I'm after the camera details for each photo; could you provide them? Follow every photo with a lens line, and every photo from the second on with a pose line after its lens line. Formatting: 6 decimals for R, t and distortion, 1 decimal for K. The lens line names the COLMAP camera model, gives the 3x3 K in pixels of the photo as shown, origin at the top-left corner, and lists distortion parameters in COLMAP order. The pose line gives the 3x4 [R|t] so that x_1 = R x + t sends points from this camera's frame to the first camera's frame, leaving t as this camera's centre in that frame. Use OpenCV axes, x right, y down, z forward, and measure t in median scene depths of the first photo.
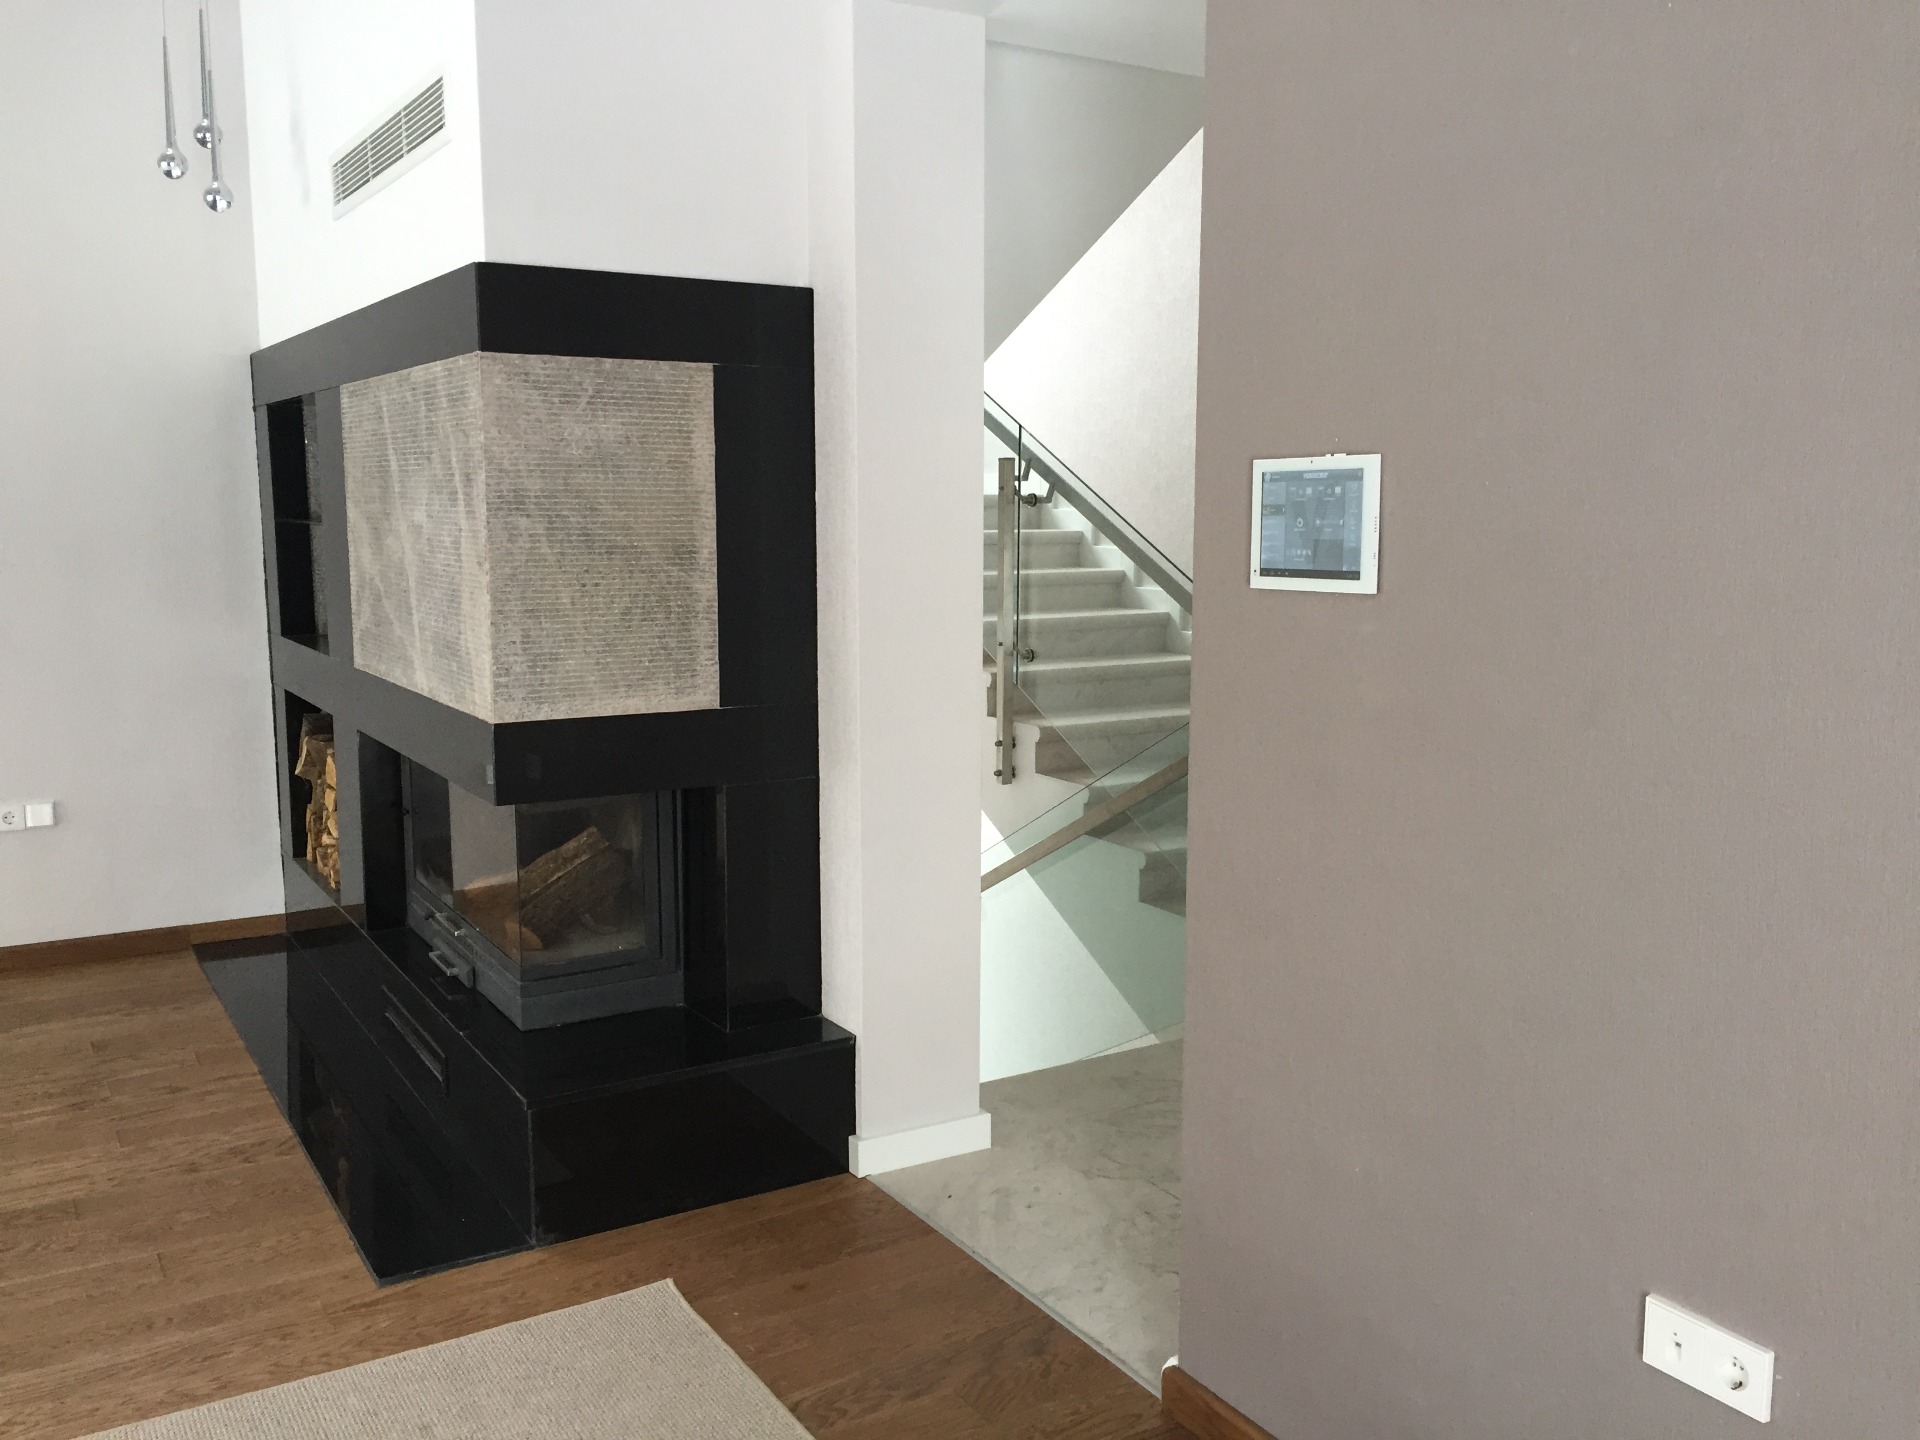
lens RADIAL K [[1632.9, 0, 971.5], [0, 1632.9, 714.8], [0, 0, 1]] dist [0.092508, -0.117696]
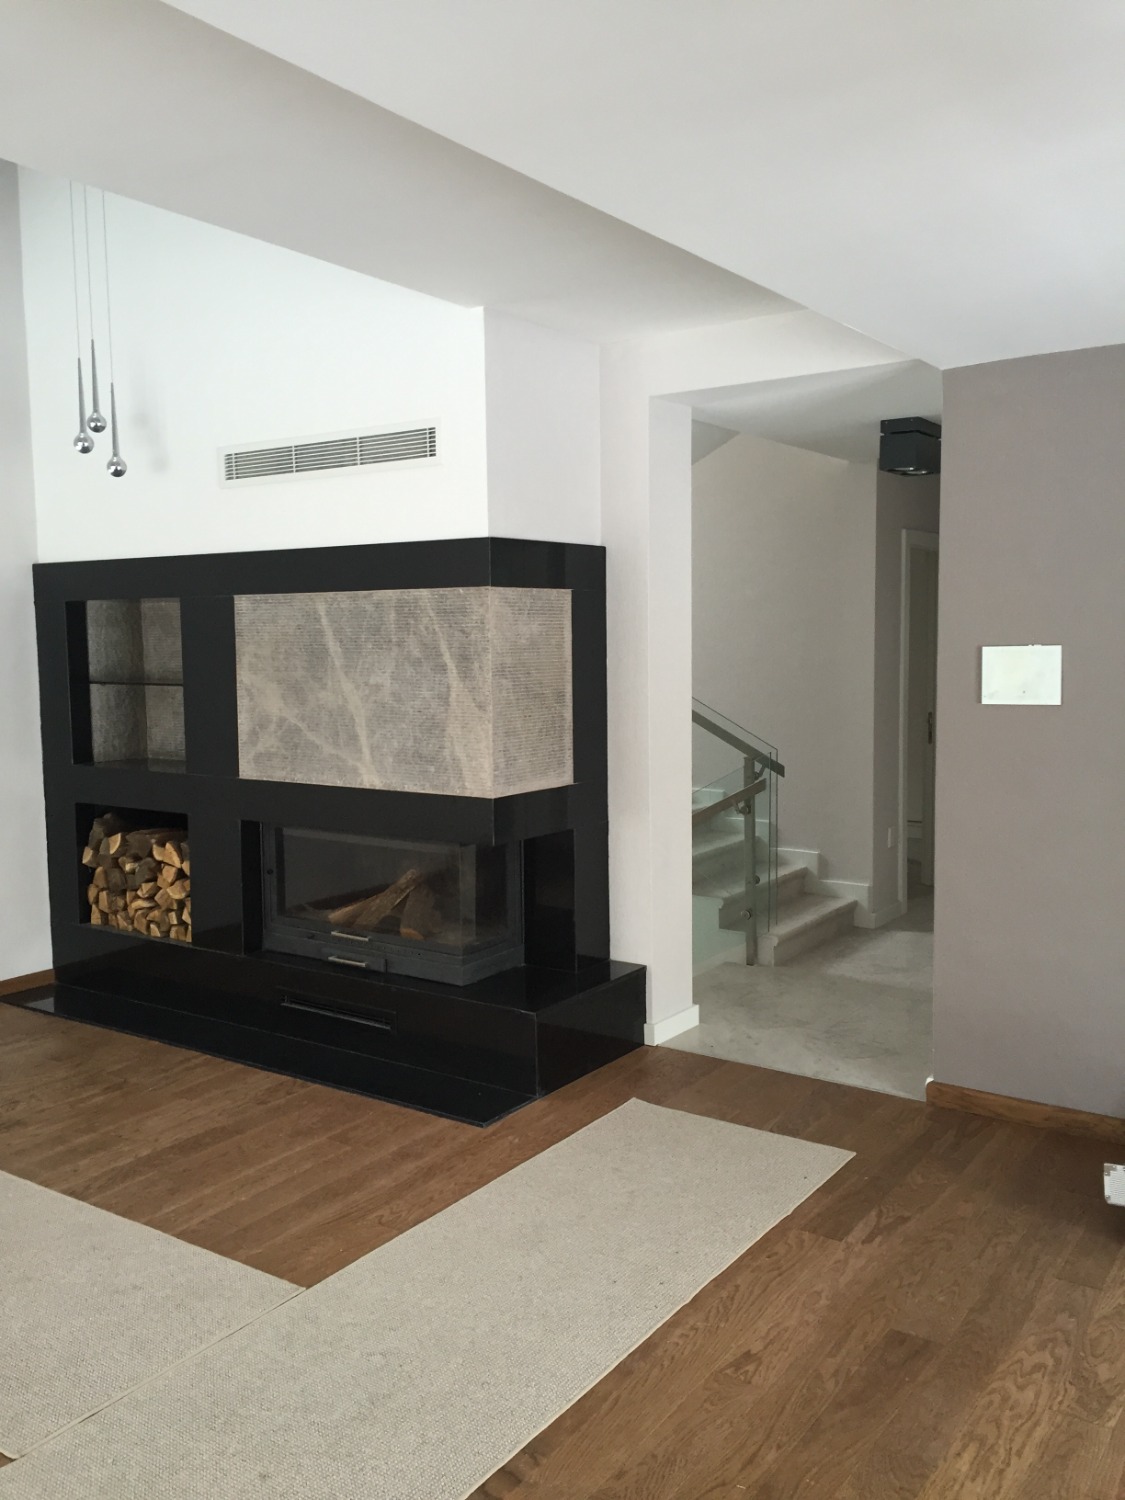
lens RADIAL K [[1275.7, 0, 563.9], [0, 1275.7, 743.5], [0, 0, 1]] dist [0.092508, -0.117696]
pose [[0.917462, -0.046242, 0.395126, -0.738083], [0.065451, 0.997232, -0.035267, 0.000083], [-0.392402, 0.058218, 0.917950, -0.260137]]
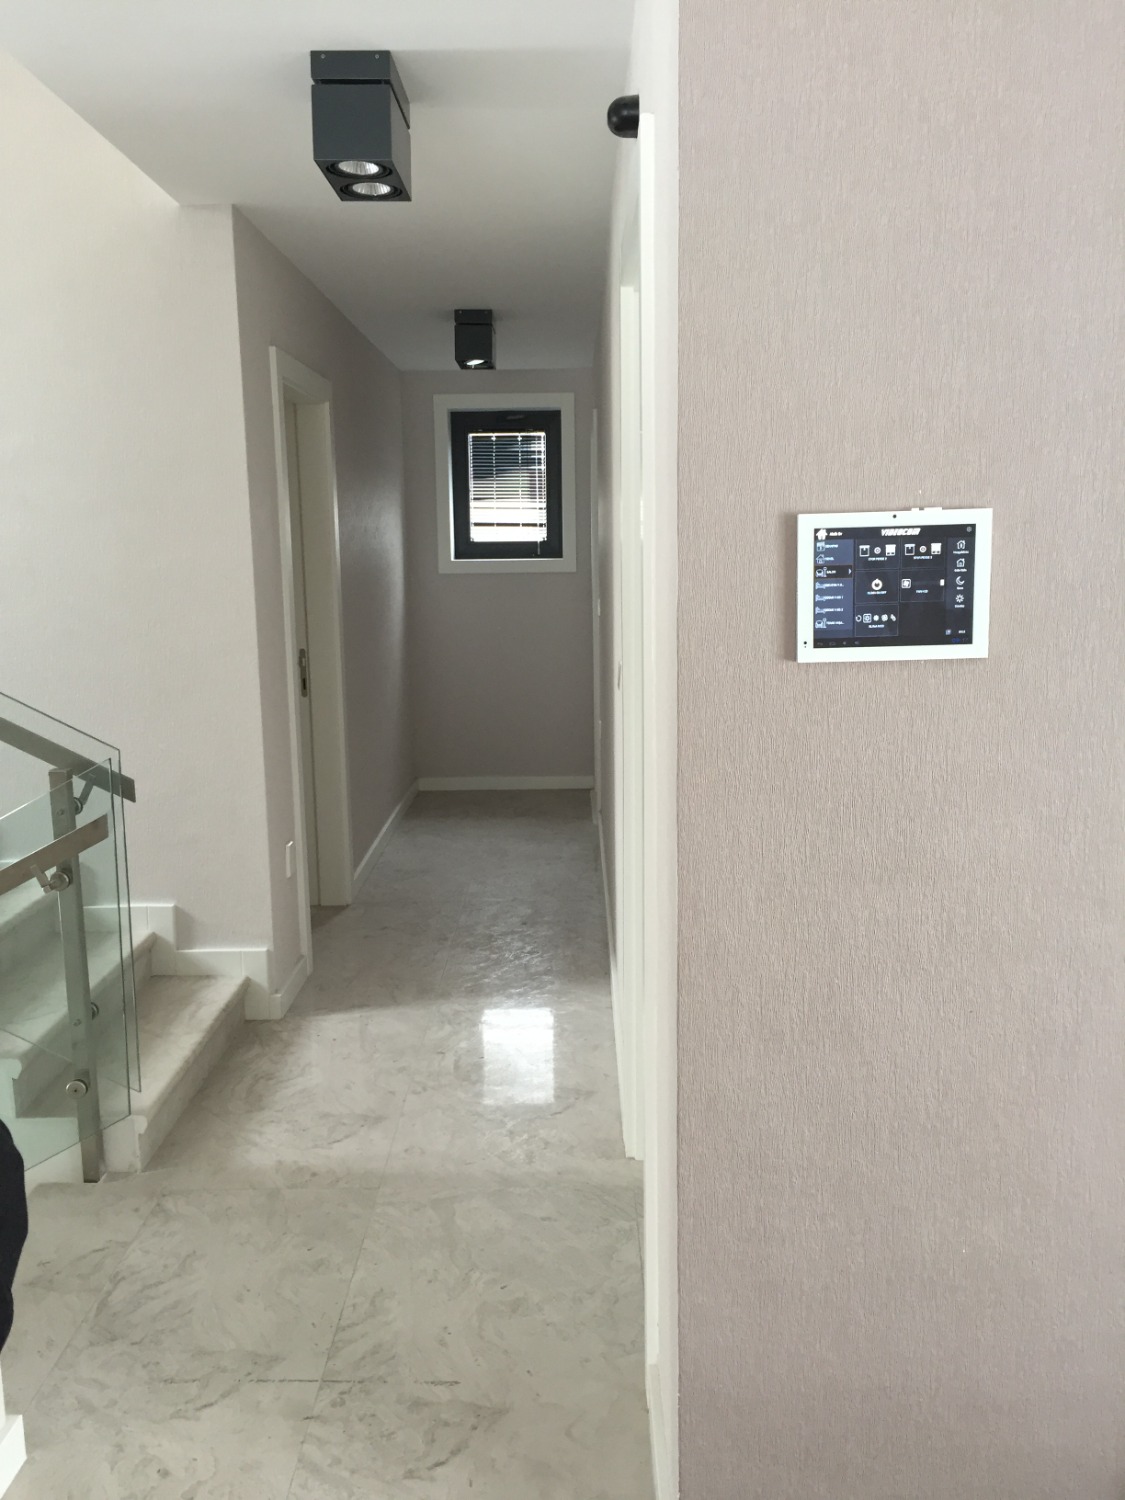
lens RADIAL K [[1275.7, 0, 563.9], [0, 1275.7, 743.5], [0, 0, 1]] dist [0.092508, -0.117696]
pose [[0.532823, -0.142620, 0.834122, -0.333750], [0.126340, 0.988055, 0.088237, -0.079269], [-0.836742, 0.058368, 0.544477, 0.527858]]
